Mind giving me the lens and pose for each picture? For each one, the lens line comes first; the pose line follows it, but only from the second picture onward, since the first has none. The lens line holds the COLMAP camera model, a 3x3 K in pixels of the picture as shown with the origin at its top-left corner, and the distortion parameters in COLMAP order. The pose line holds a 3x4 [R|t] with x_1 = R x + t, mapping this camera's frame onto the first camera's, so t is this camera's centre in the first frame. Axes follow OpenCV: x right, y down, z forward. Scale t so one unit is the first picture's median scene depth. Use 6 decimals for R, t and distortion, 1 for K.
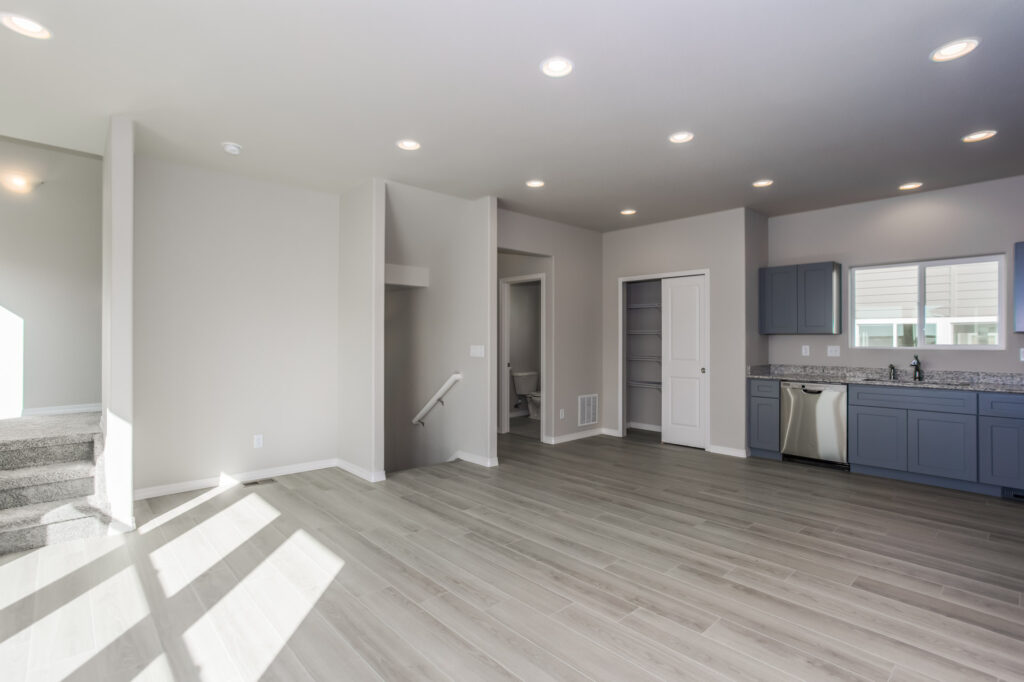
lens RADIAL K [[492.7, 0, 517.1], [0, 492.7, 337.1], [0, 0, 1]] dist [-0.001911, 0.000748]
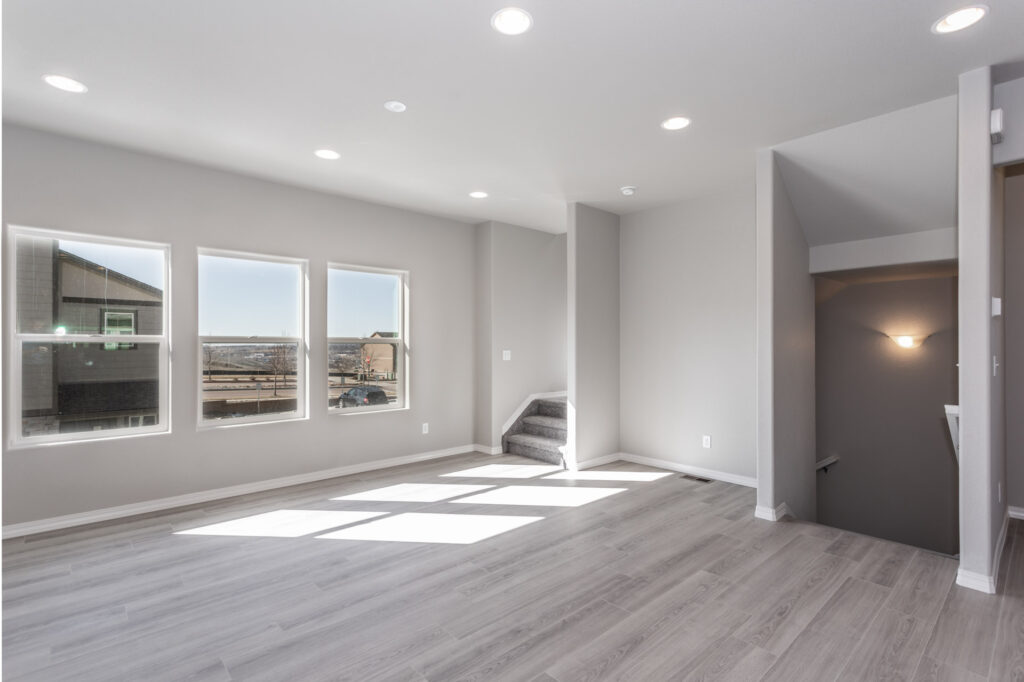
lens RADIAL K [[492.7, 0, 517.1], [0, 492.7, 337.1], [0, 0, 1]] dist [-0.001911, 0.000748]
pose [[-0.002420, -0.021954, -0.999756, 0.735855], [0.002839, 0.999755, -0.021961, 0.011490], [0.999993, -0.002891, -0.002357, 0.807489]]
